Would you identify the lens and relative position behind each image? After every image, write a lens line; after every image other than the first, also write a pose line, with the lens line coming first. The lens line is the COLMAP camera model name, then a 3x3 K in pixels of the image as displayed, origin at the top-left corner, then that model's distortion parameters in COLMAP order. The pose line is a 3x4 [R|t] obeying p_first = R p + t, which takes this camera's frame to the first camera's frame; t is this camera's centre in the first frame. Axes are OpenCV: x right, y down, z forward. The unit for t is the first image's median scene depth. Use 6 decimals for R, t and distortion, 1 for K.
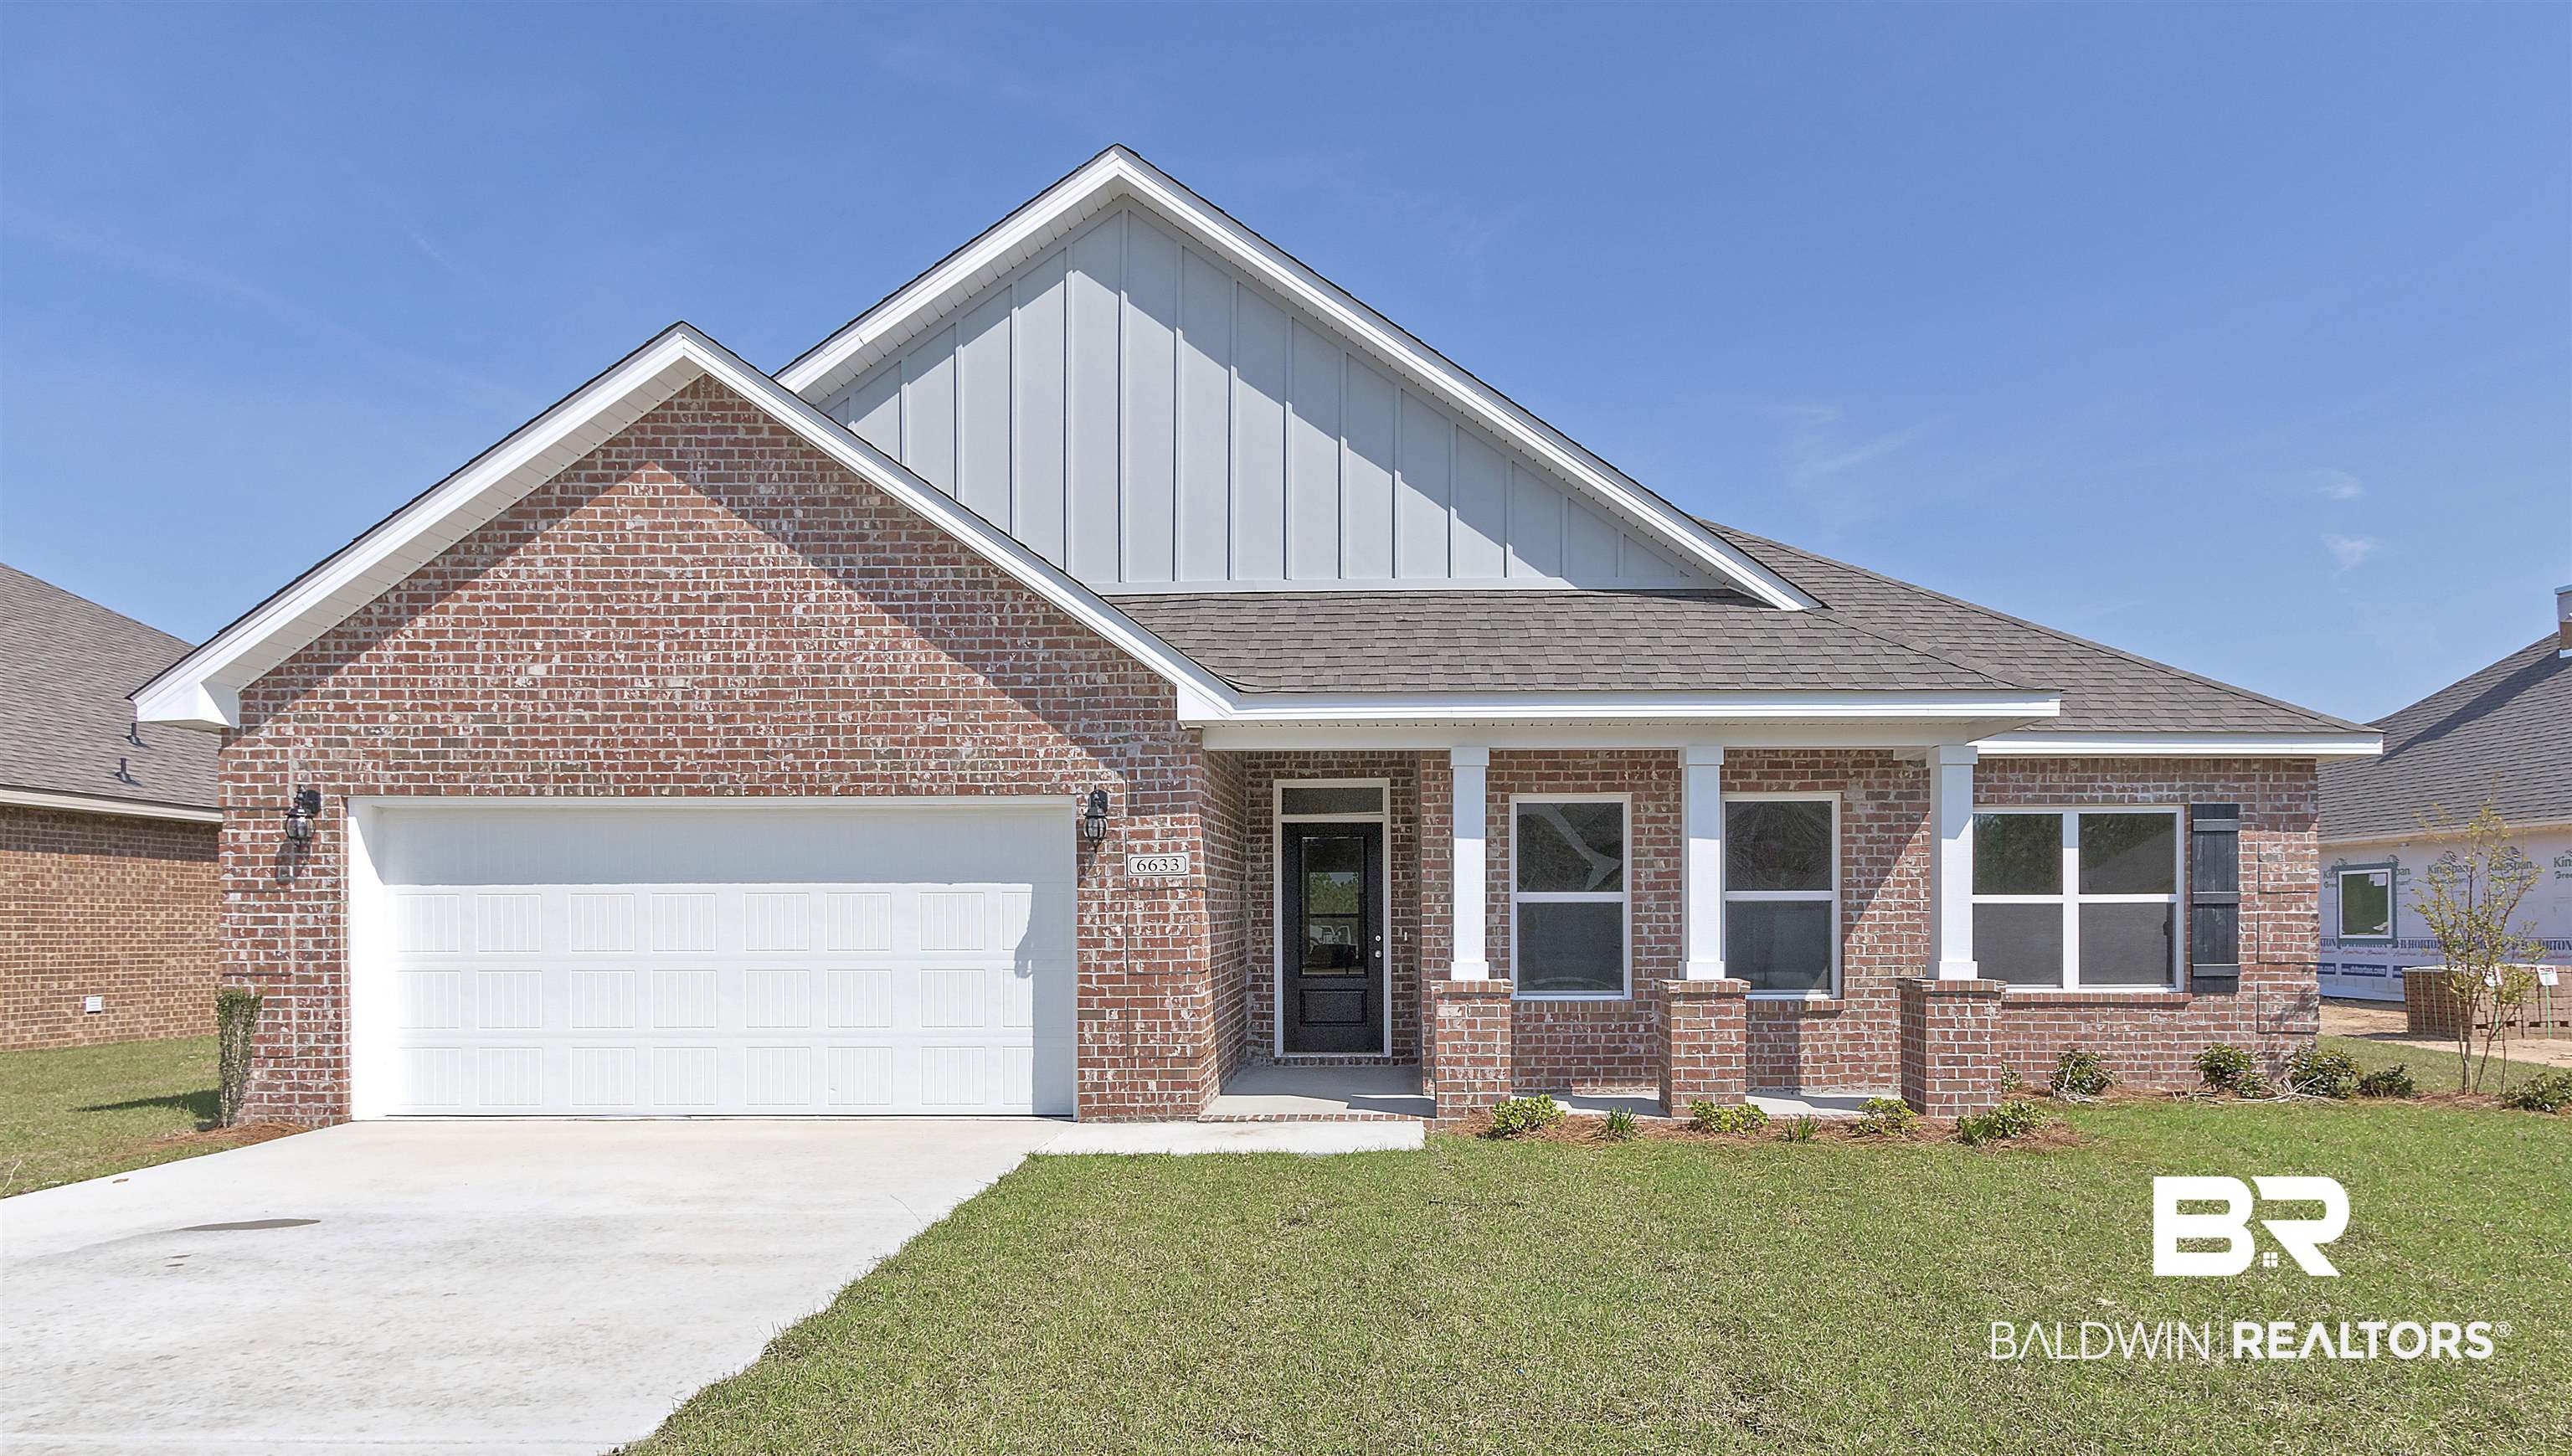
lens RADIAL K [[1586.9, 0, 1285.6], [0, 1586.9, 773.6], [0, 0, 1]] dist [-0.001532, 0.000055]
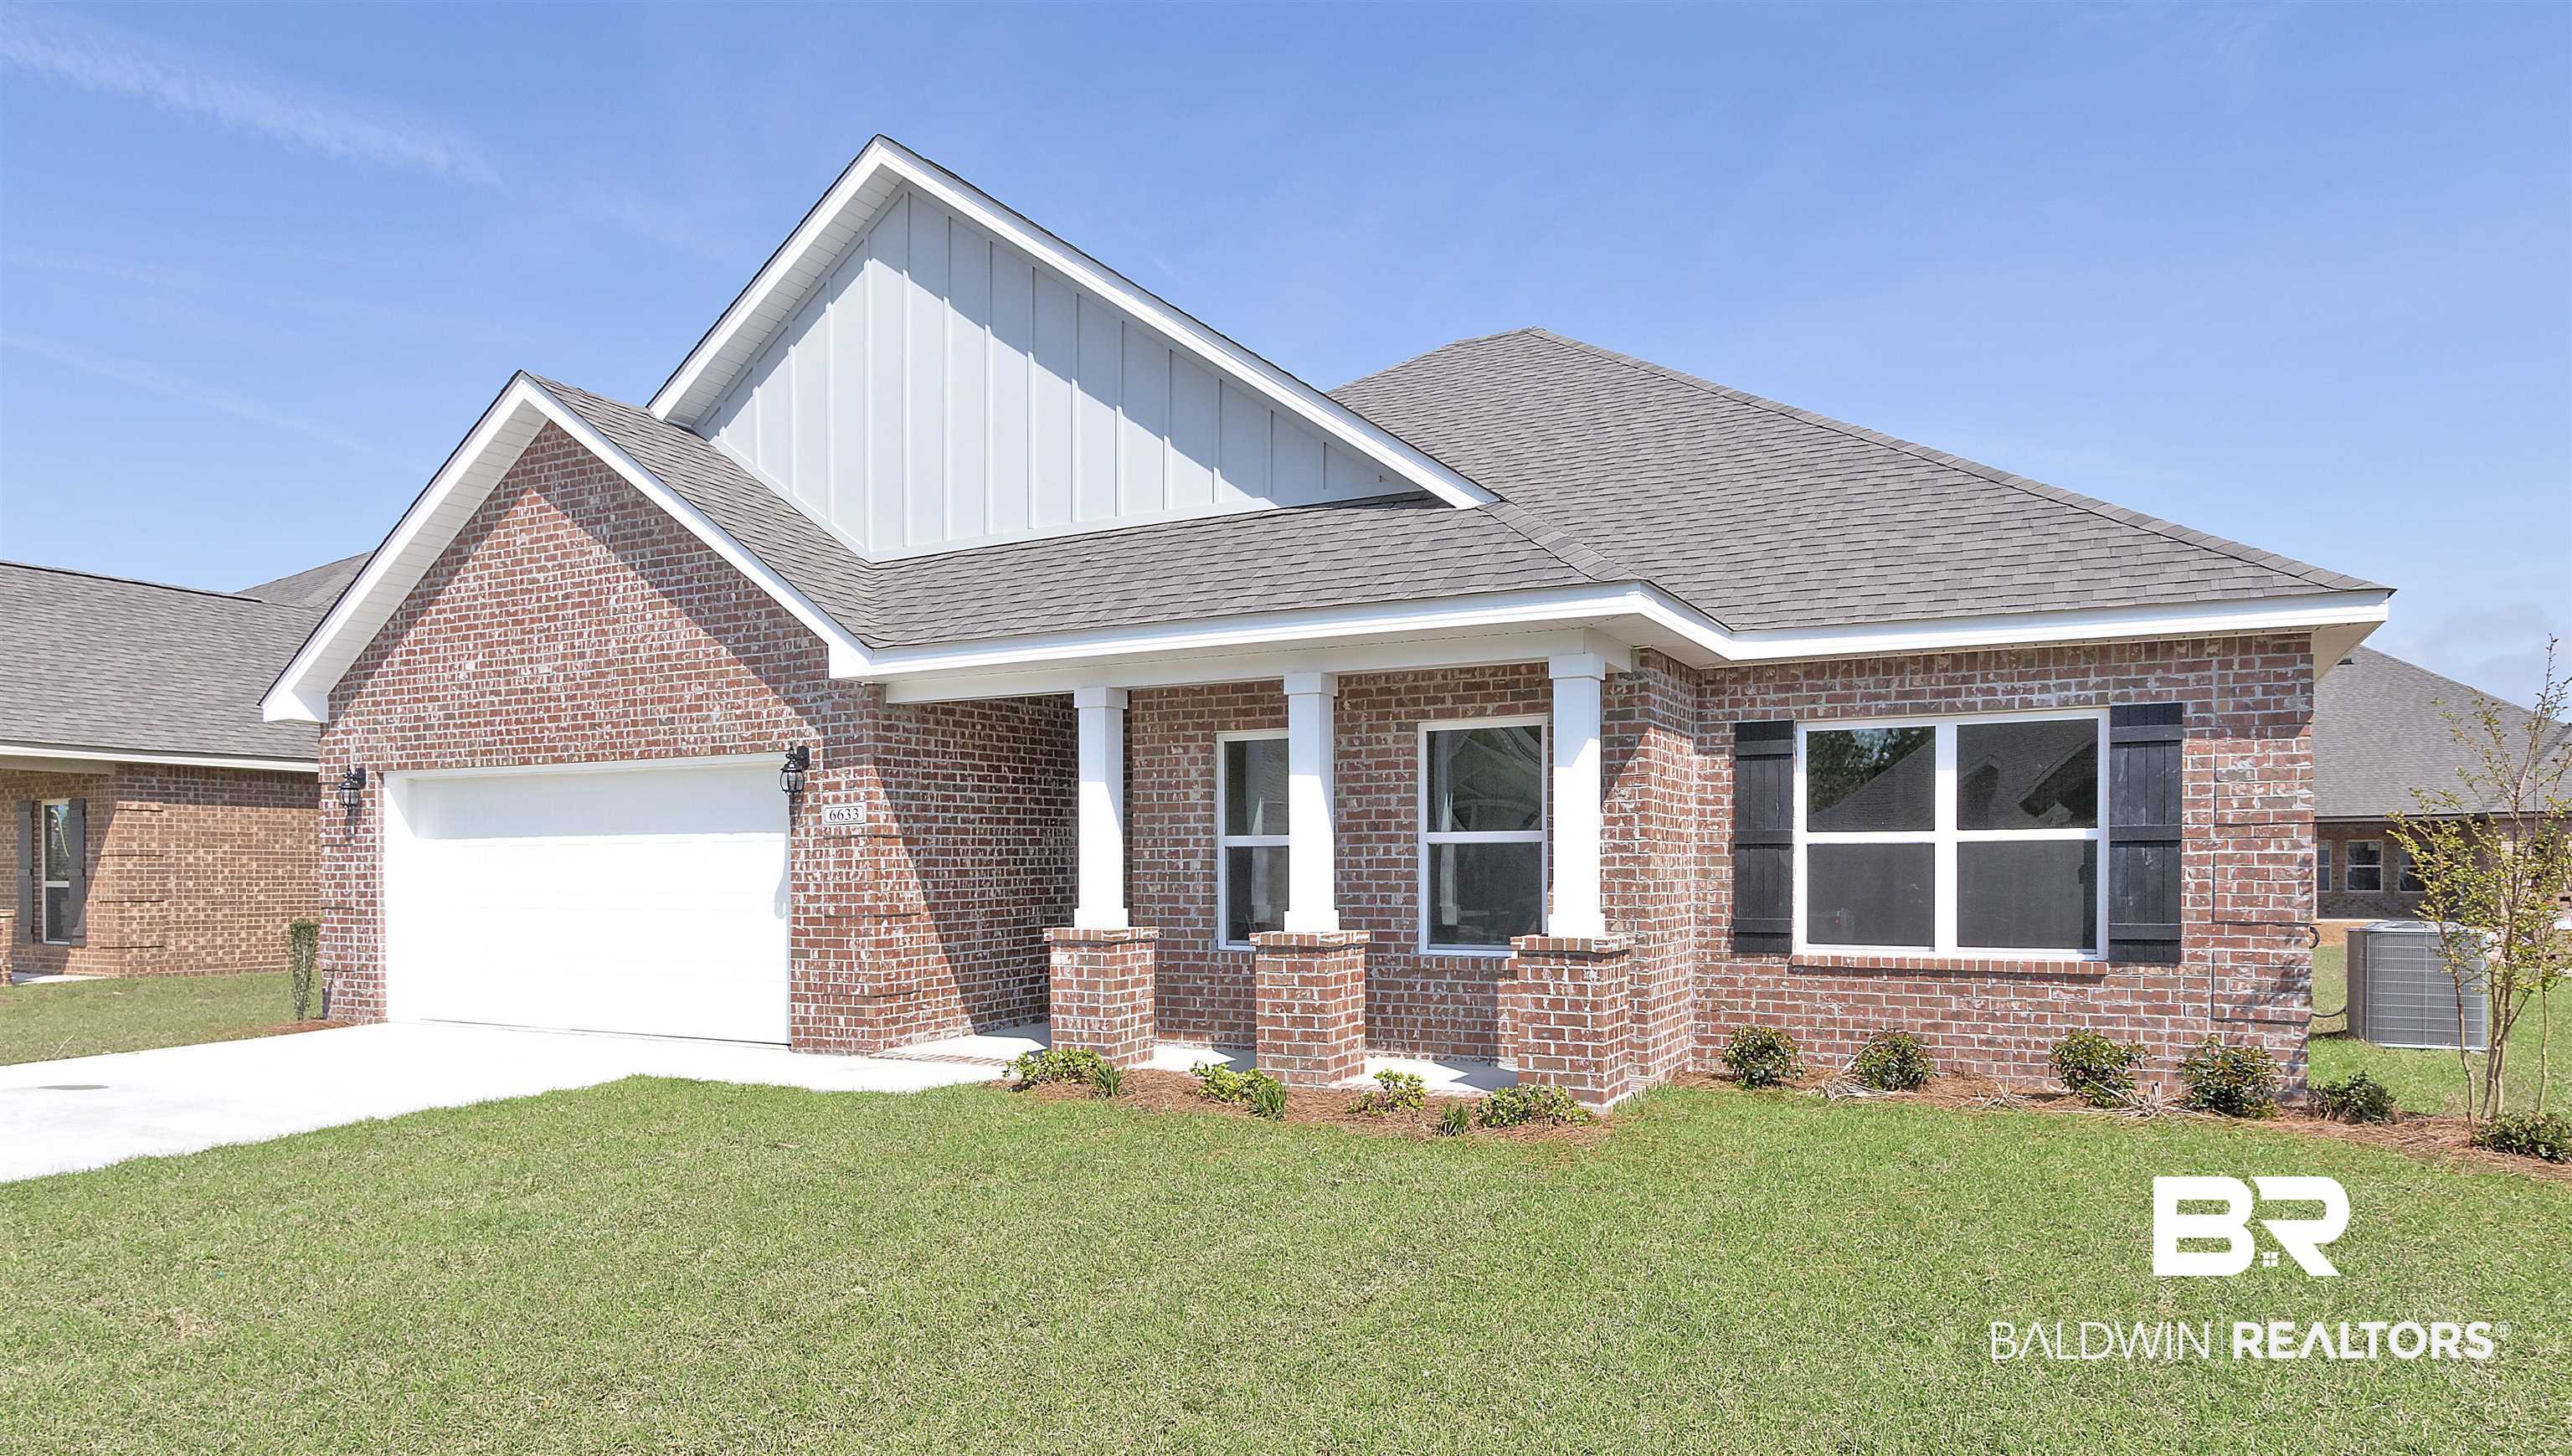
lens RADIAL K [[1625.8, 0, 1286.0], [0, 1625.8, 728.0], [0, 0, 1]] dist [-0.003179, 0.000109]
pose [[0.880359, -0.041605, -0.472479, 0.688005], [0.046388, 0.998922, -0.001529, 0.014853], [0.472034, -0.020572, 0.881340, 0.178800]]
